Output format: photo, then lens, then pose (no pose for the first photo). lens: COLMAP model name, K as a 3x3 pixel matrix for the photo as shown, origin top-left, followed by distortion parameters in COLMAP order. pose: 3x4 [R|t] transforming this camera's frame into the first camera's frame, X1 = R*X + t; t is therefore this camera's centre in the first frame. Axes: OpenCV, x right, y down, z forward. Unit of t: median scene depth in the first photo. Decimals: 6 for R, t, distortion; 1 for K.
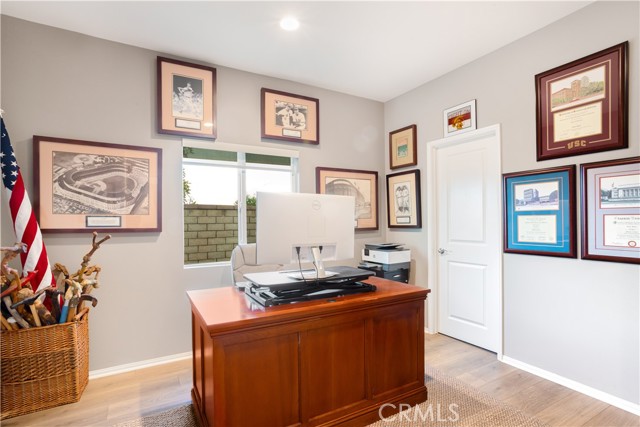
lens RADIAL K [[308.5, 0, 319.3], [0, 308.5, 219.7], [0, 0, 1]] dist [-0.034186, 0.008447]
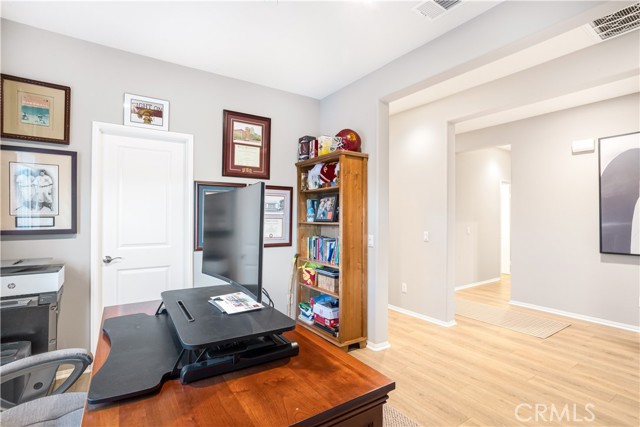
lens RADIAL K [[308.5, 0, 320.4], [0, 308.5, 213.5], [0, 0, 1]] dist [-0.034186, 0.008447]
pose [[-0.065035, 0.019435, 0.997694, -0.488900], [-0.005628, 0.999787, -0.019843, -0.008717], [-0.997867, -0.006905, -0.064911, 0.540247]]
